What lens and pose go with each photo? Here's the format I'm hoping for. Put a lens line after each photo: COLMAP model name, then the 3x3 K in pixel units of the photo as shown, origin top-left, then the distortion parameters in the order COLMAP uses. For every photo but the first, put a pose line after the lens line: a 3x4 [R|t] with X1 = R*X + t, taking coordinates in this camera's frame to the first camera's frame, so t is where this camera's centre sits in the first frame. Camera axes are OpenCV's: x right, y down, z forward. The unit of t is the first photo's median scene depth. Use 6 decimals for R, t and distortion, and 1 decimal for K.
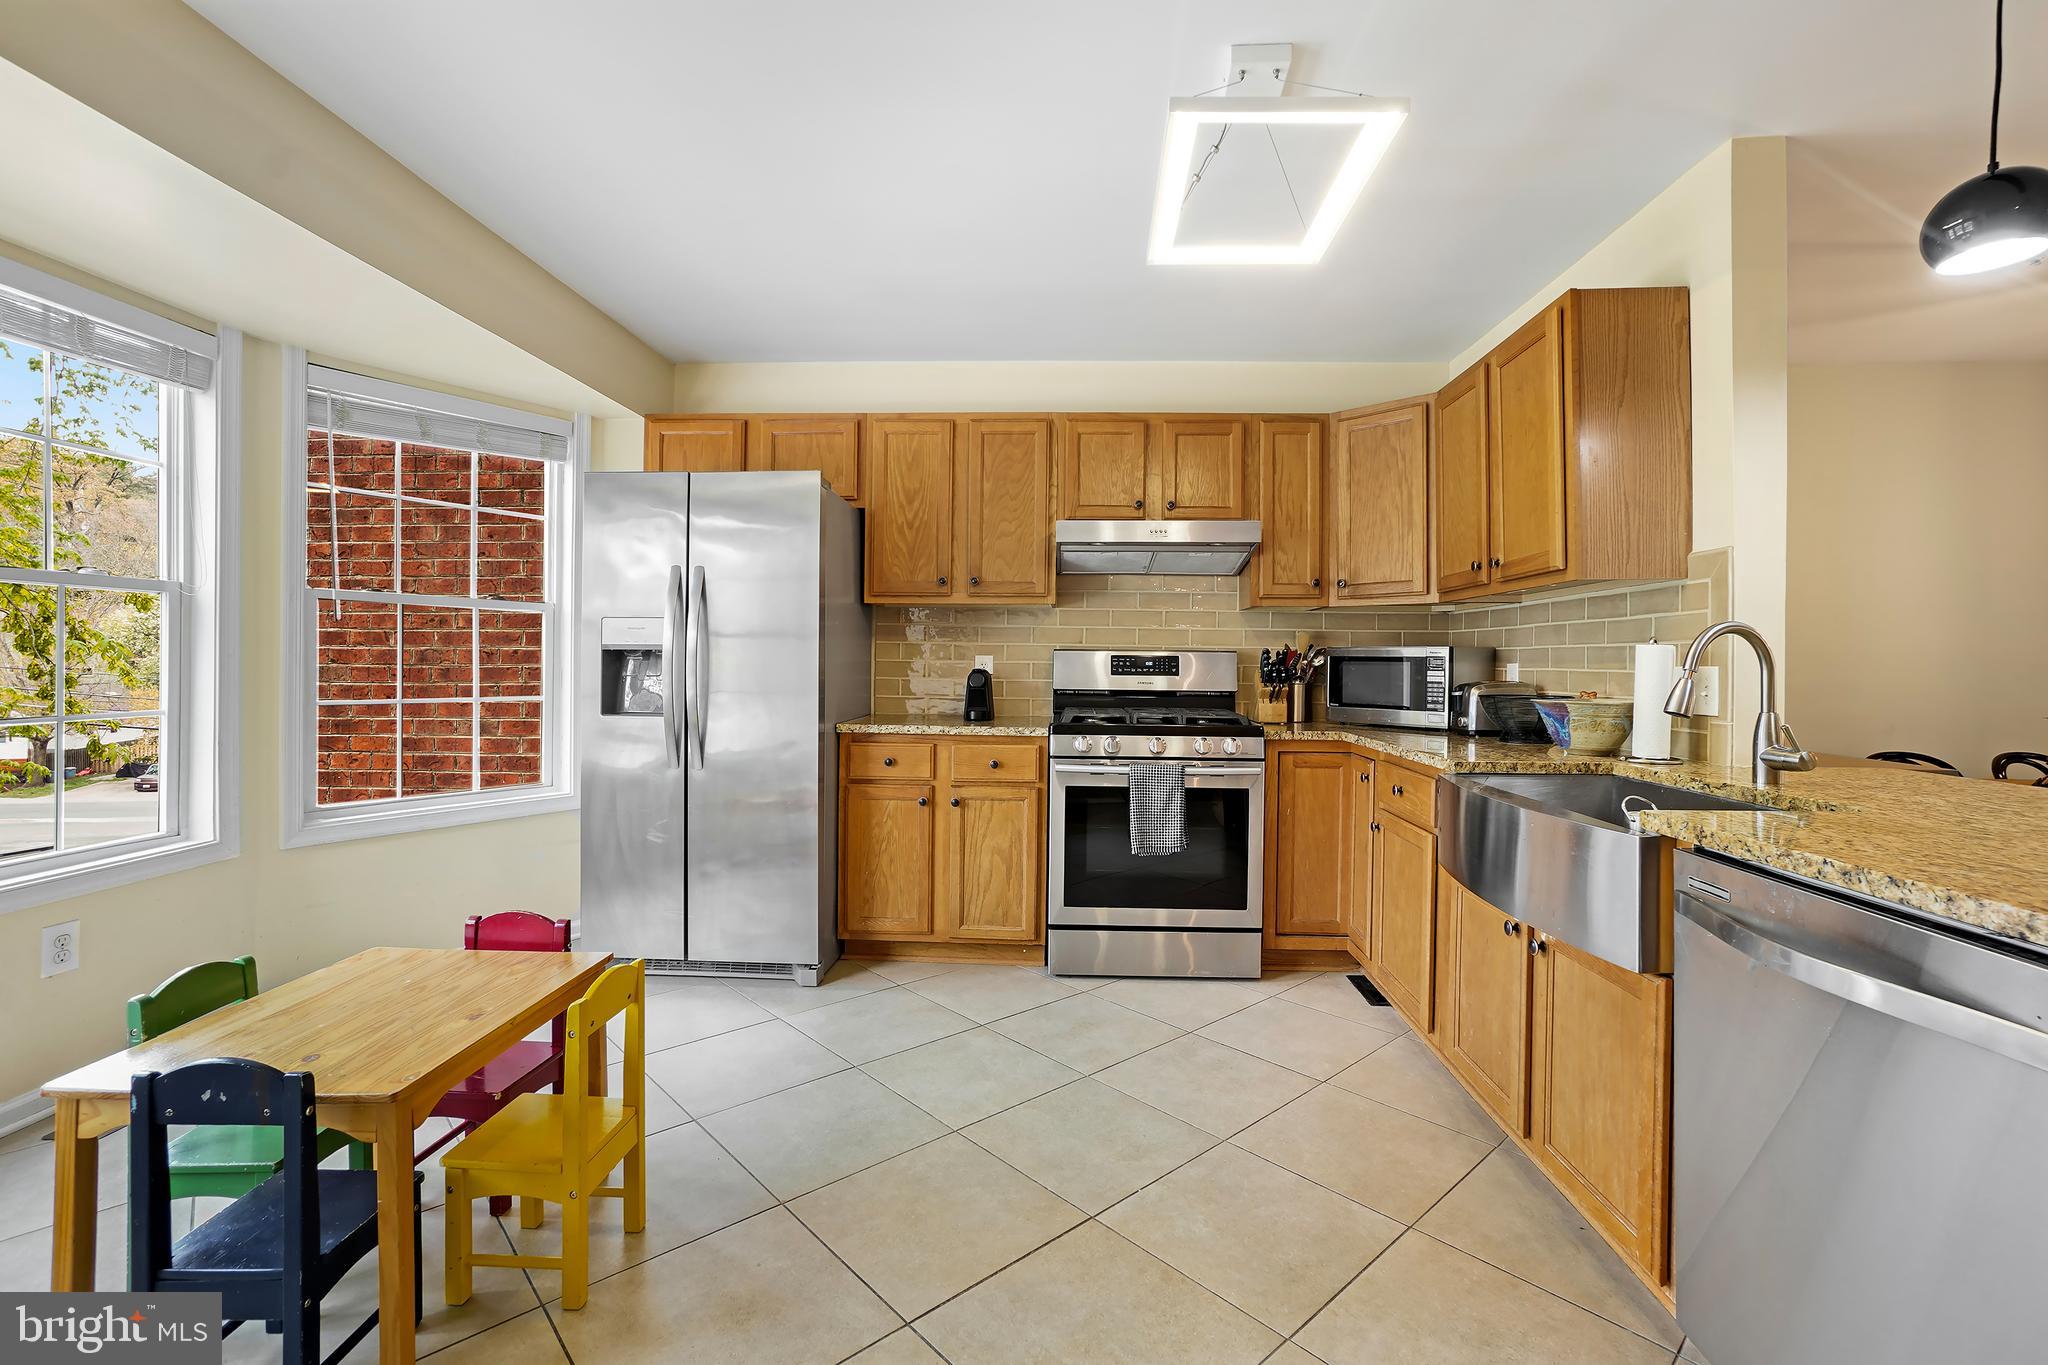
lens RADIAL K [[916.4, 0, 1038.2], [0, 916.4, 679.9], [0, 0, 1]] dist [-0.031014, 0.000157]
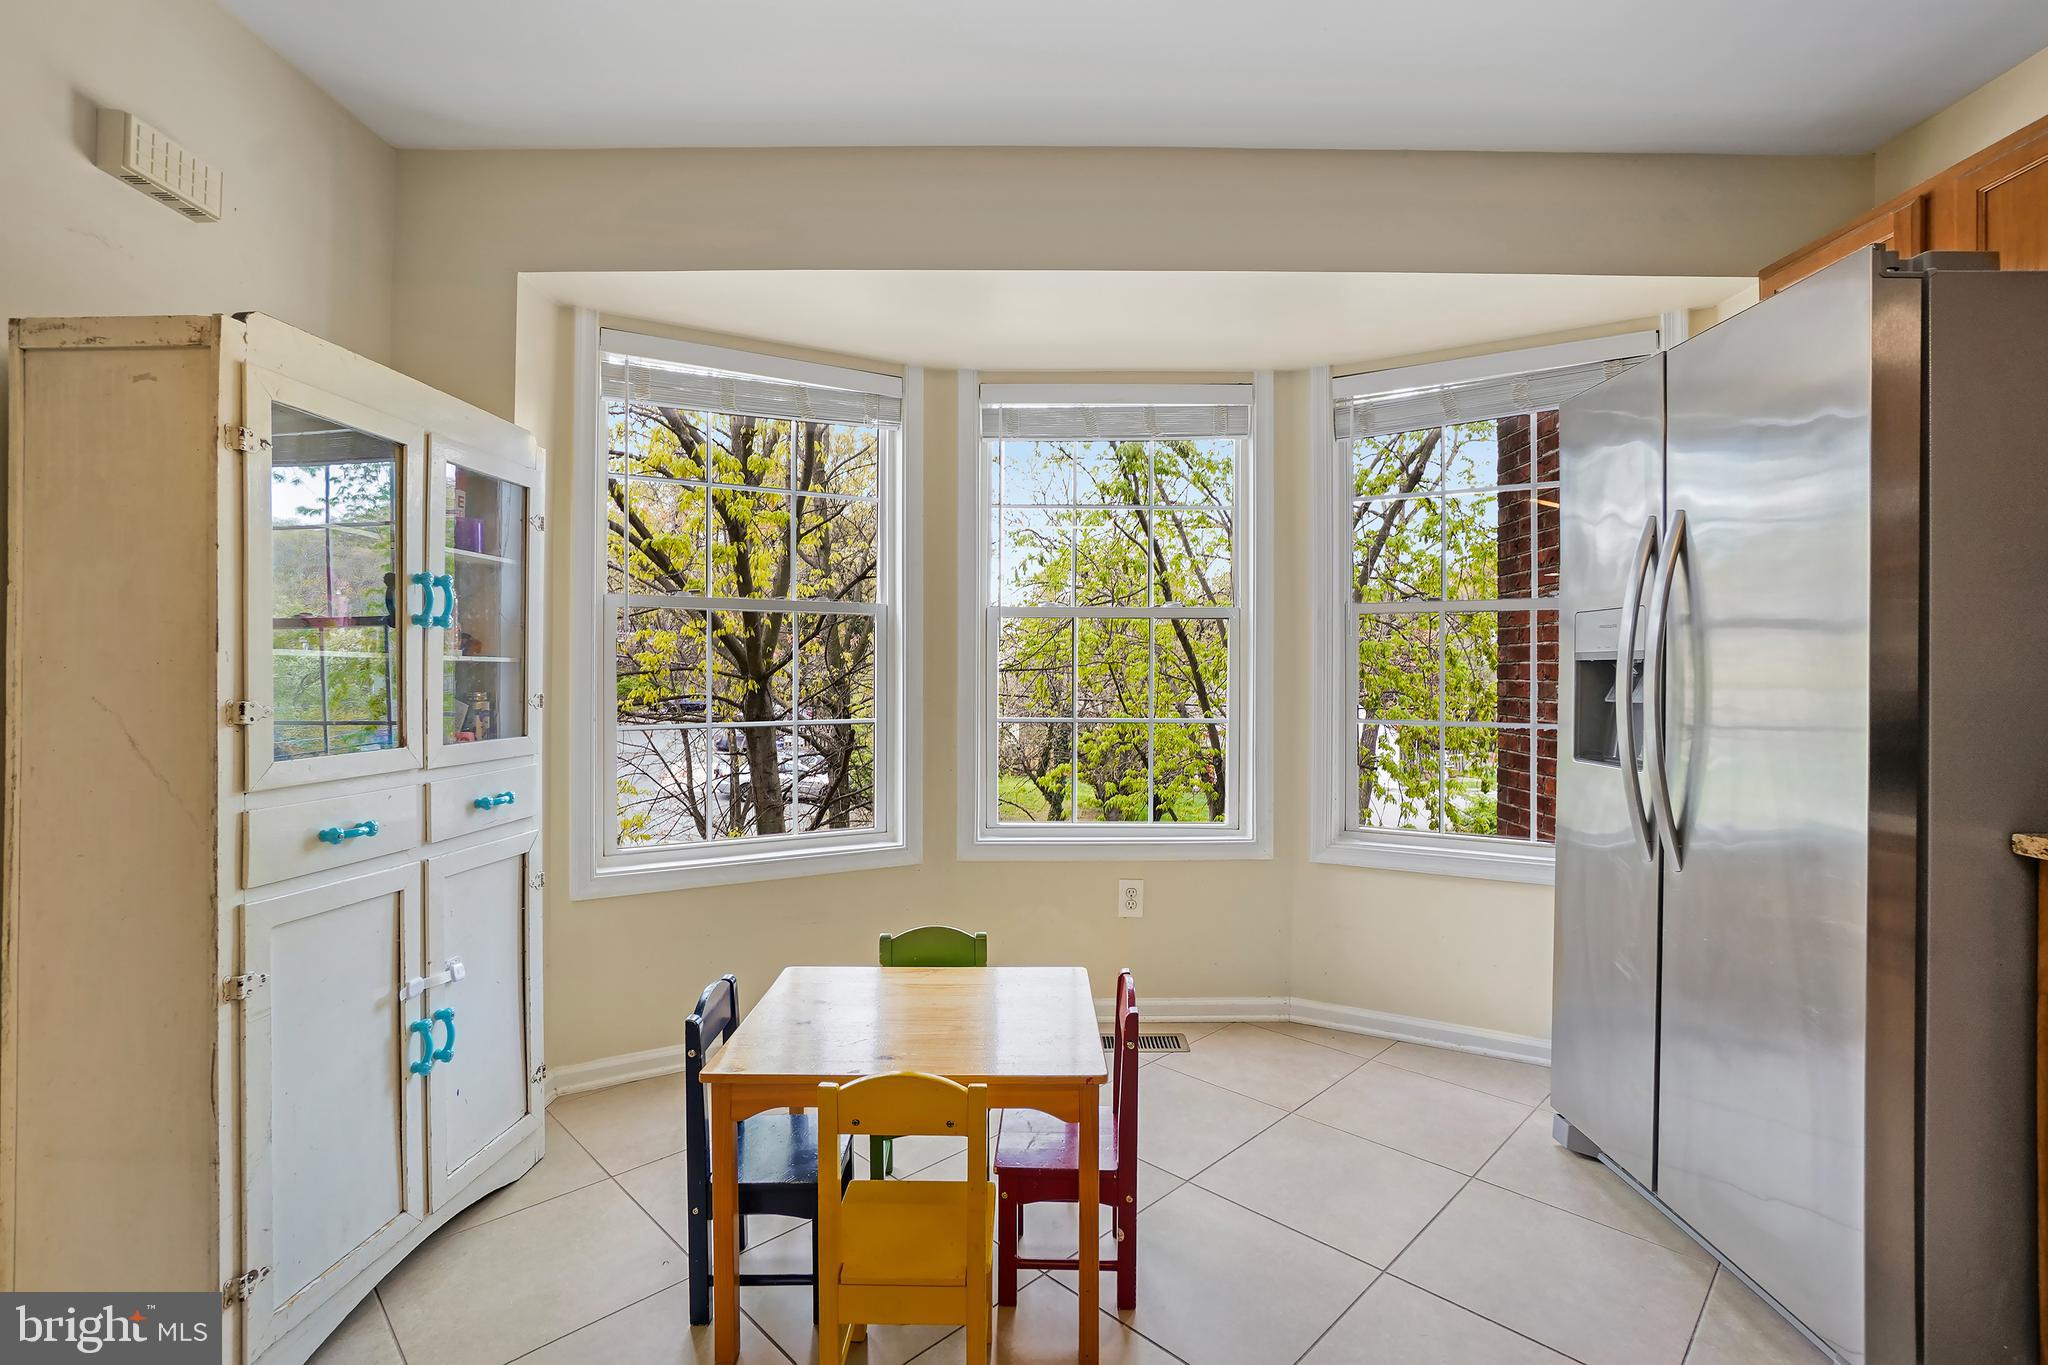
lens RADIAL K [[916.4, 0, 1038.2], [0, 916.4, 679.9], [0, 0, 1]] dist [-0.031014, 0.000157]
pose [[0.046496, -0.000187, -0.998918, 0.167070], [-0.020206, 0.999795, -0.001128, -0.009163], [0.998714, 0.020237, 0.046483, 0.575026]]
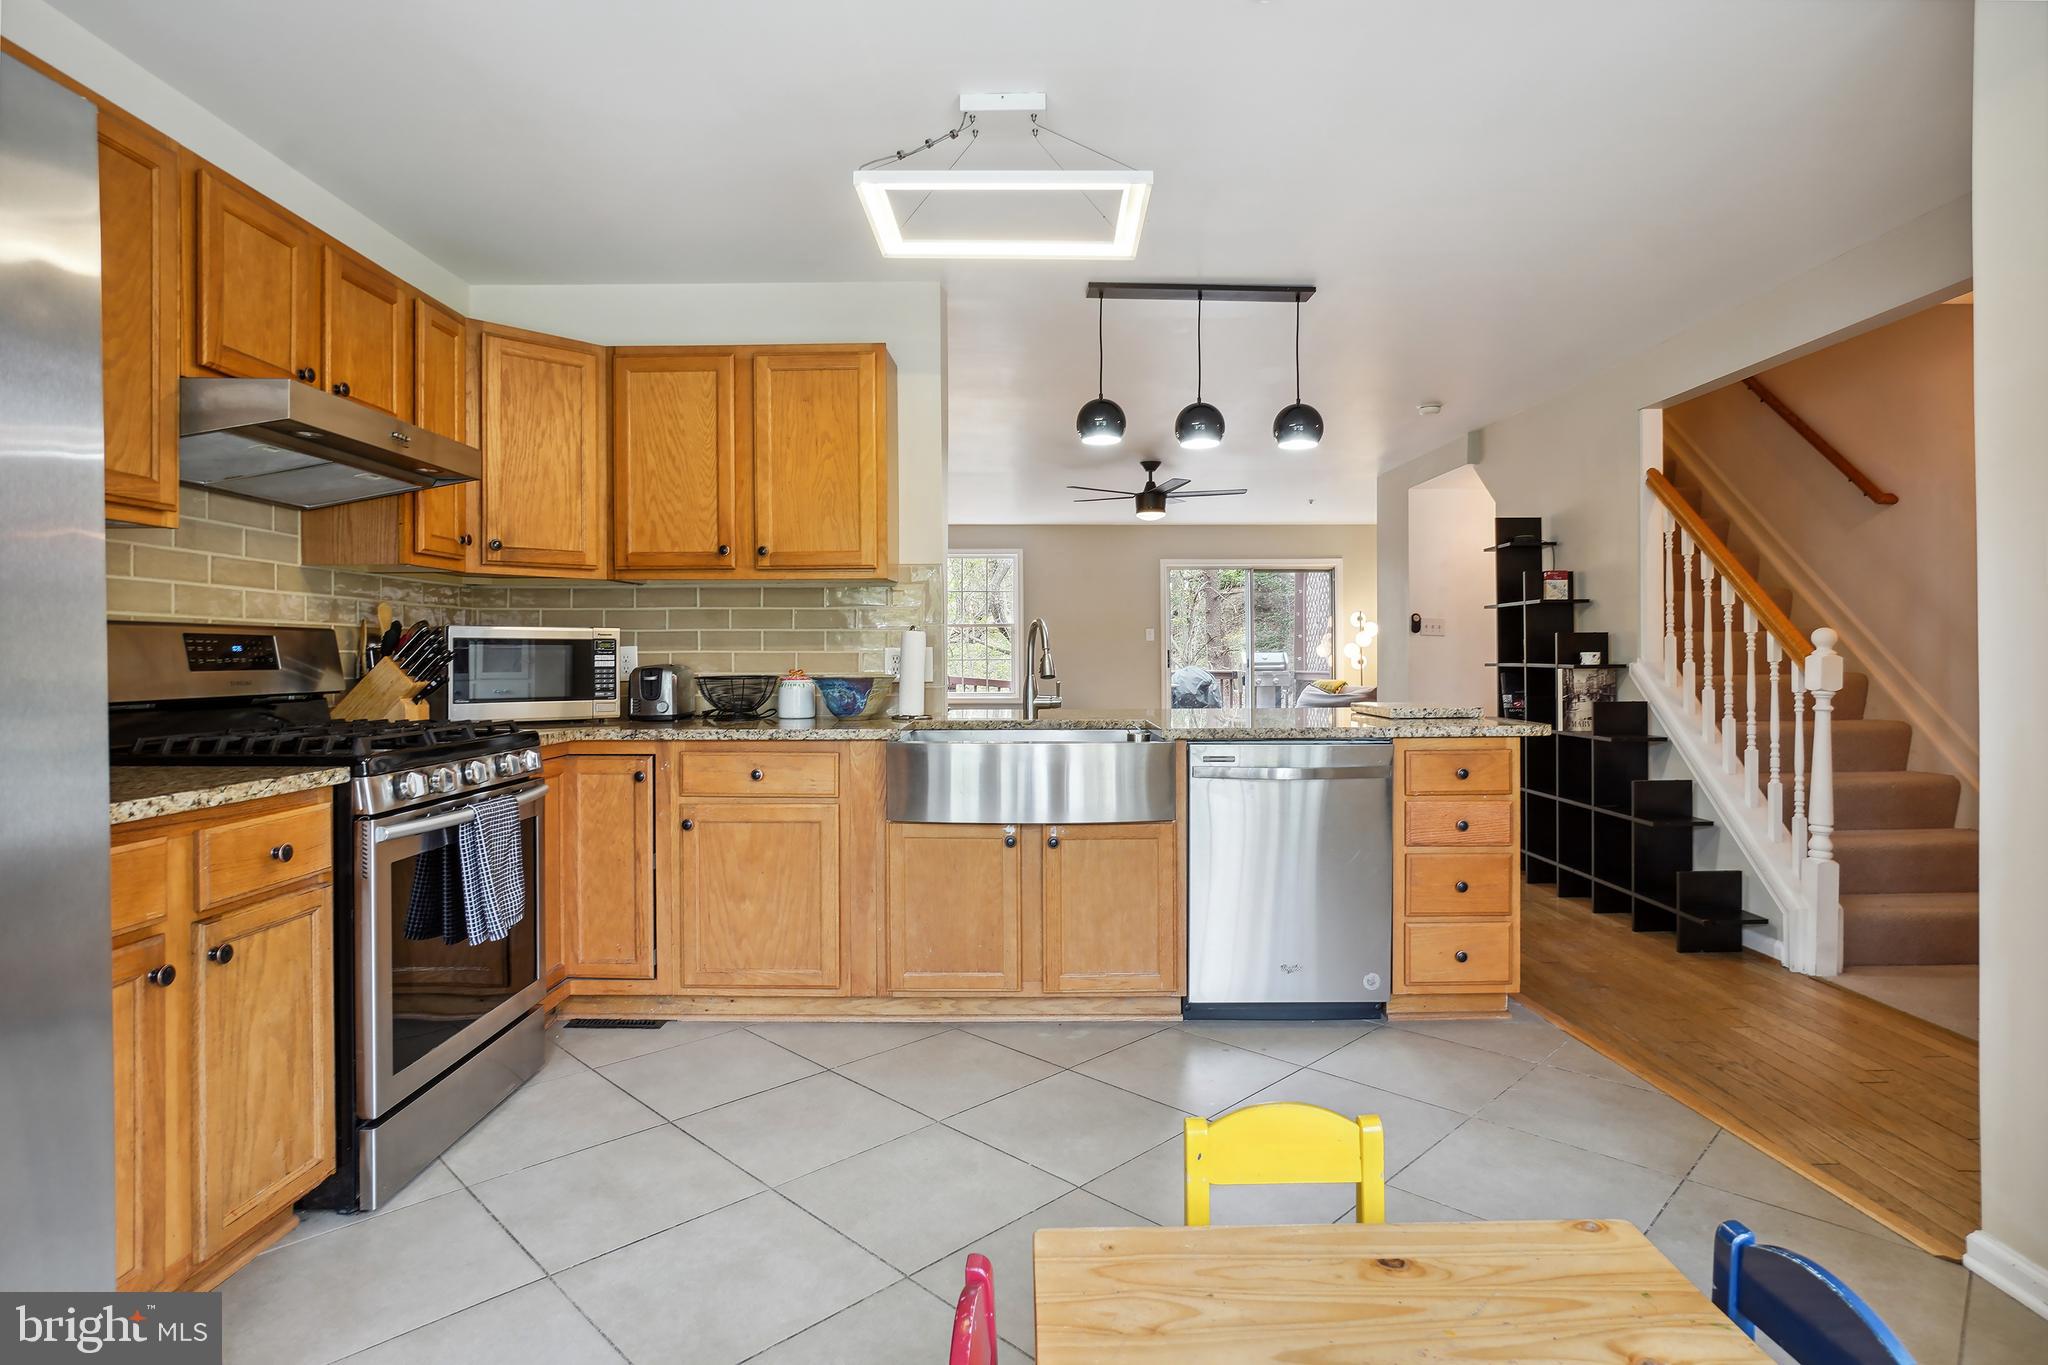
lens RADIAL K [[1057.8, 0, 1028.9], [0, 1057.8, 674.5], [0, 0, 1]] dist [-0.029344, 0.015883]
pose [[-0.037424, -0.029065, 0.998877, -0.652195], [0.020692, 0.999340, 0.029854, -0.013421], [-0.999085, 0.021786, -0.036798, 0.643863]]
